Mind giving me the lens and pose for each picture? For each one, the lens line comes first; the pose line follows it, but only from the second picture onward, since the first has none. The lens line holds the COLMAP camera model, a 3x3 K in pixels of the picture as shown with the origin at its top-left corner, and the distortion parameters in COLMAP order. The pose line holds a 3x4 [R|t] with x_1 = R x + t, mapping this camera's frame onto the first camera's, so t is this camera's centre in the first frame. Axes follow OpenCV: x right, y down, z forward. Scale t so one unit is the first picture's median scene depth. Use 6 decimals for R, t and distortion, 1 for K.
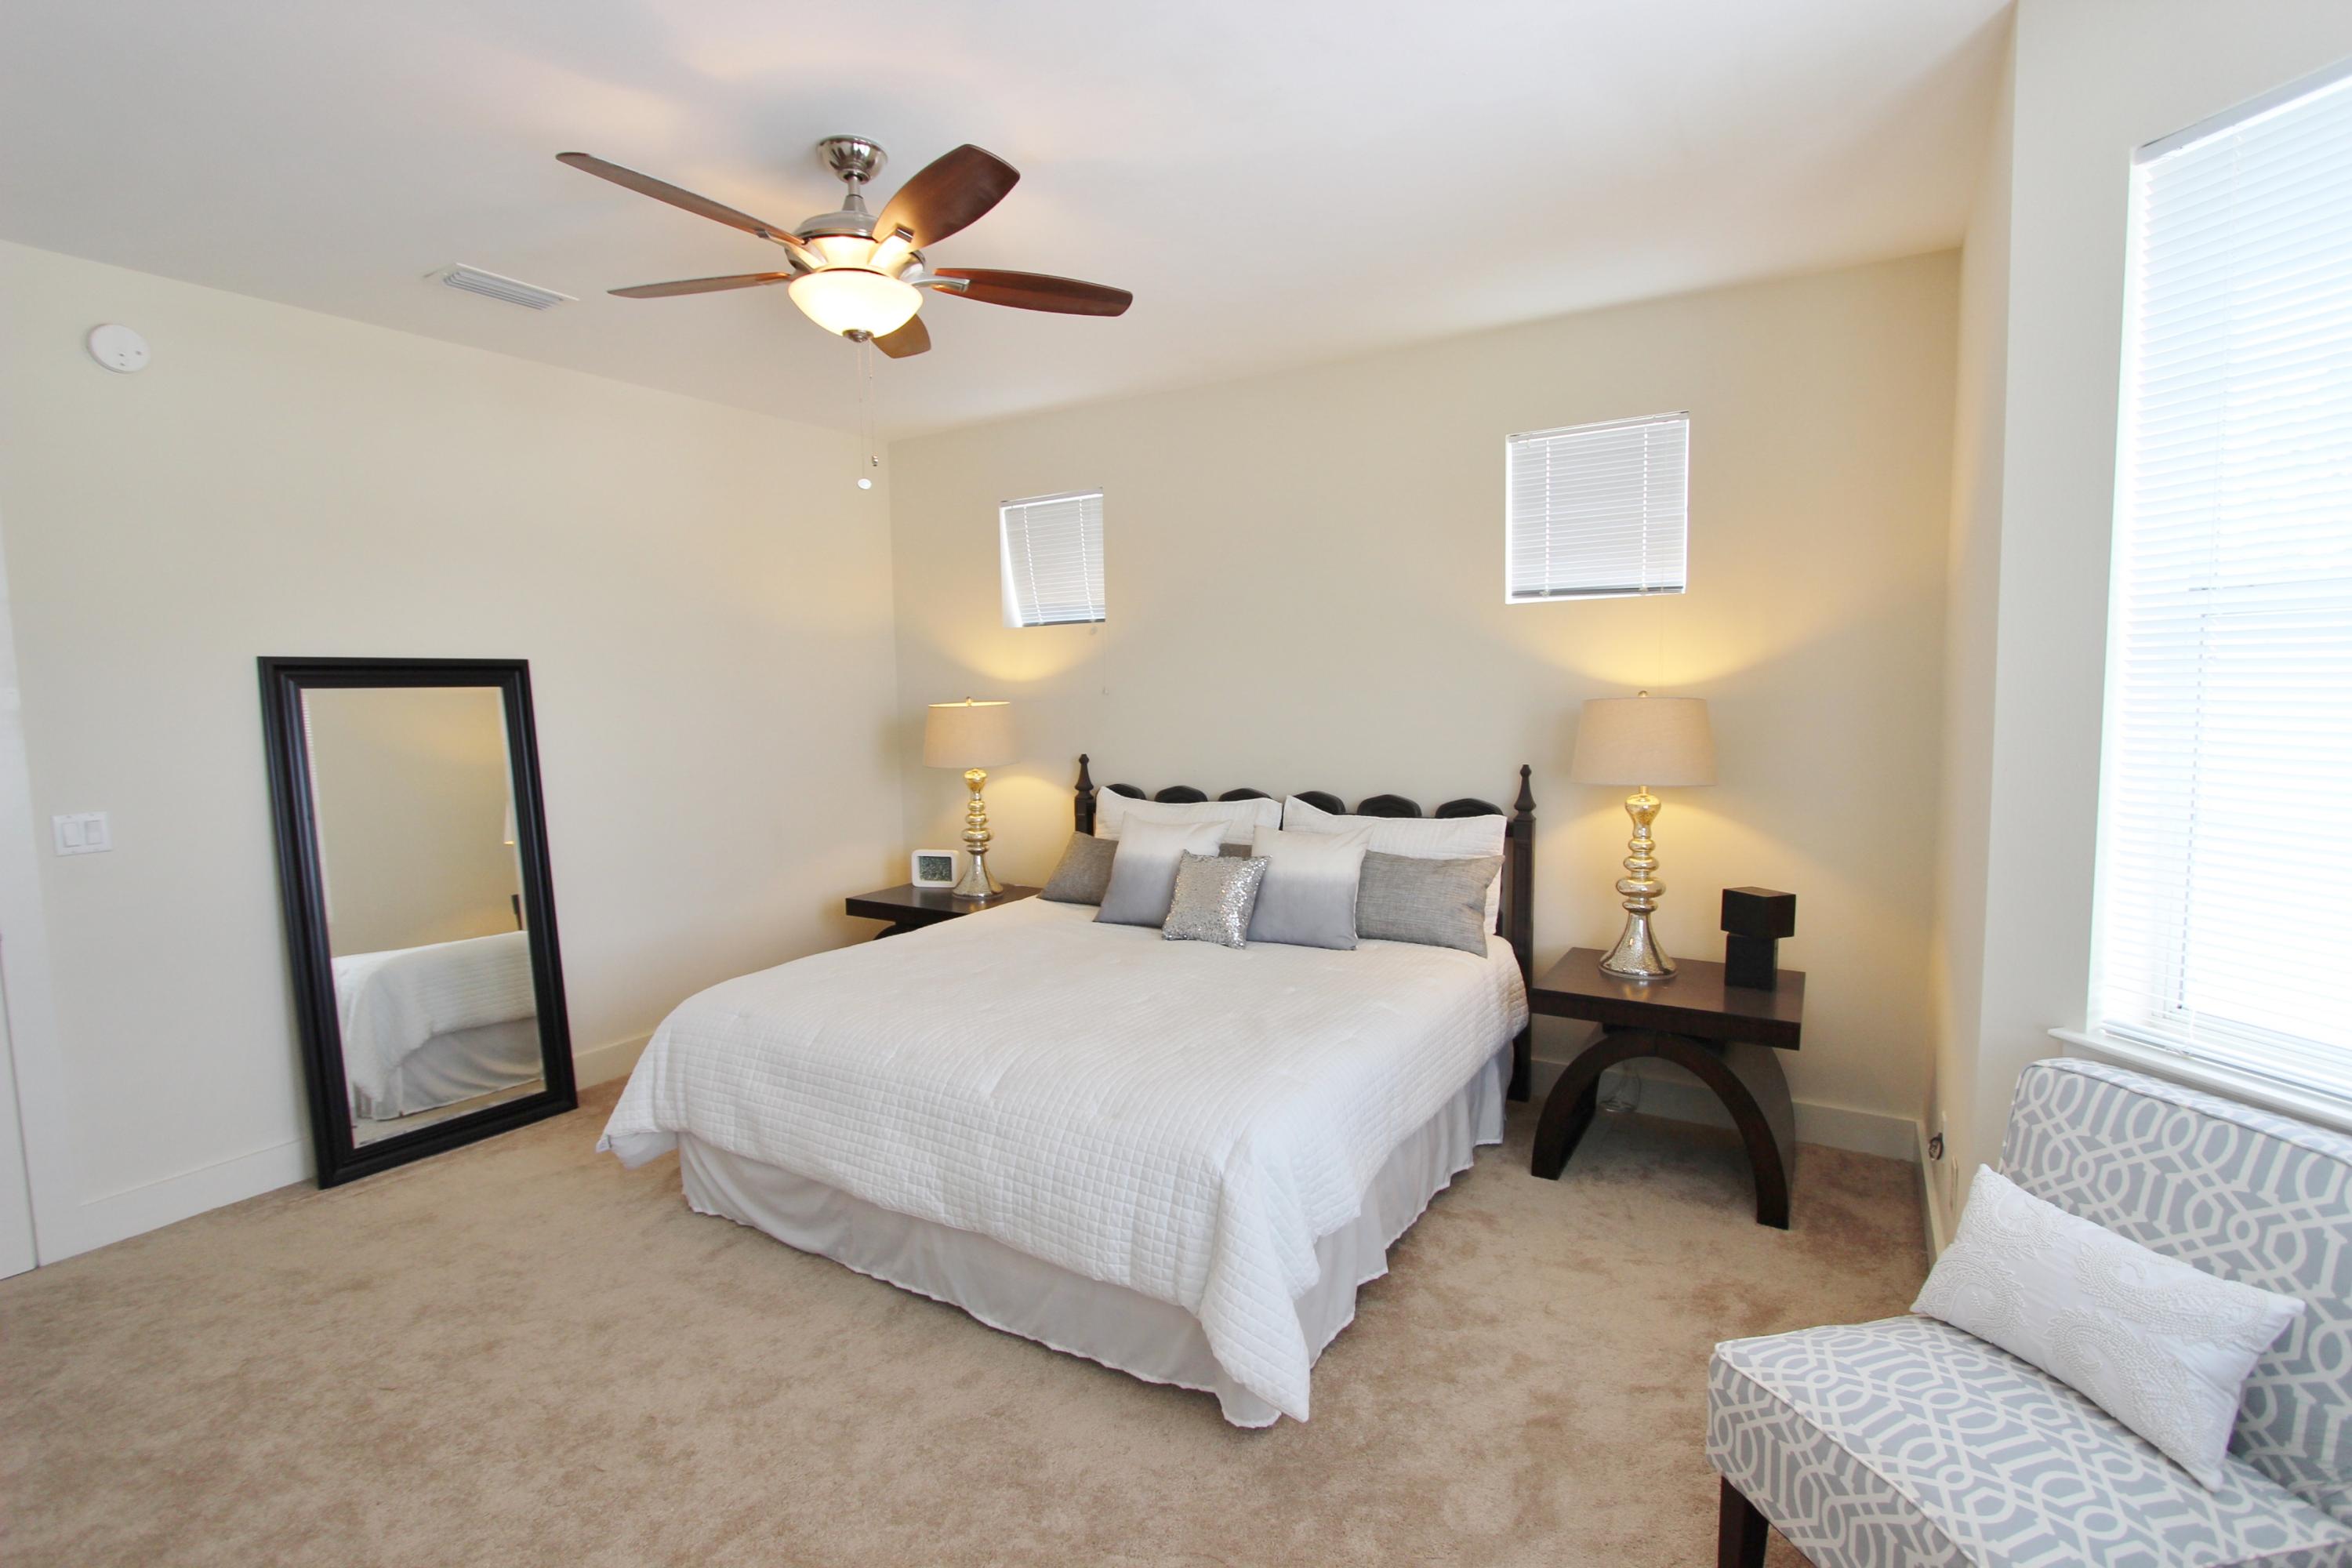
lens RADIAL K [[1085.1, 0, 1181.6], [0, 1085.1, 767.6], [0, 0, 1]] dist [-0.017003, 0.001300]
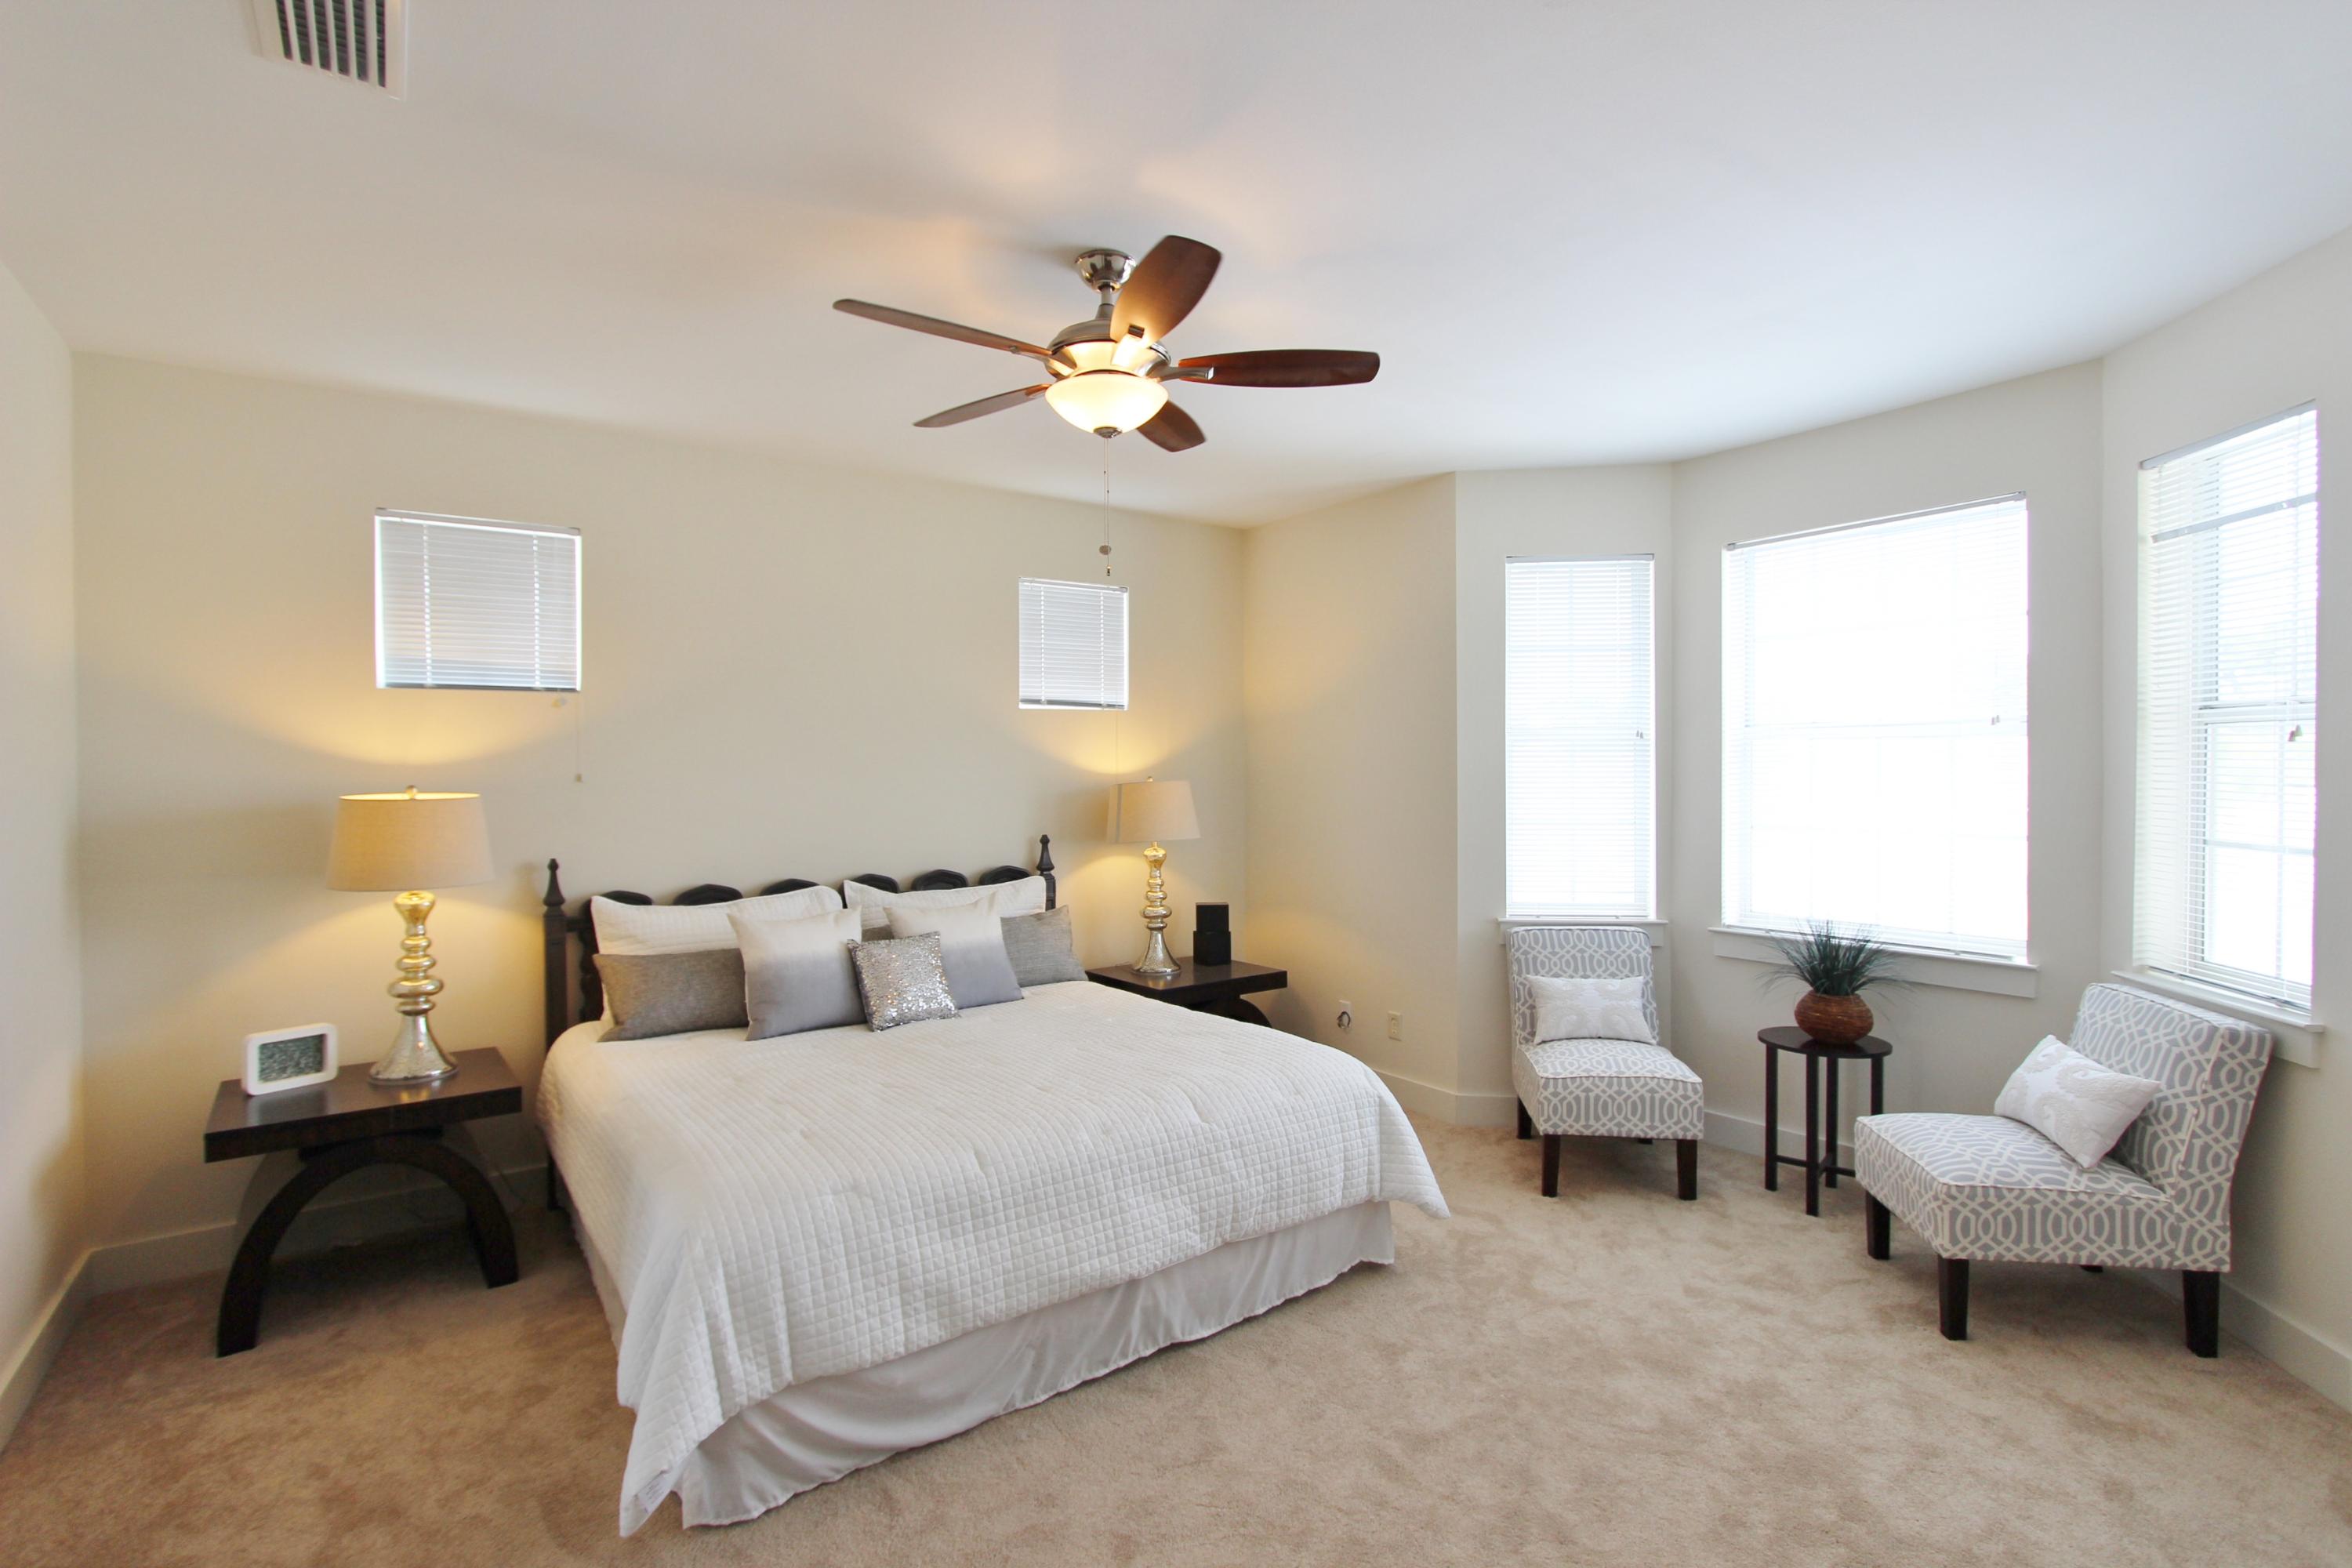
lens RADIAL K [[1085.1, 0, 1181.6], [0, 1085.1, 767.6], [0, 0, 1]] dist [-0.017003, 0.001300]
pose [[0.379289, 0.004634, 0.925267, -0.810520], [0.063576, 0.997494, -0.031057, -0.031500], [-0.923092, 0.070604, 0.378044, 0.358285]]
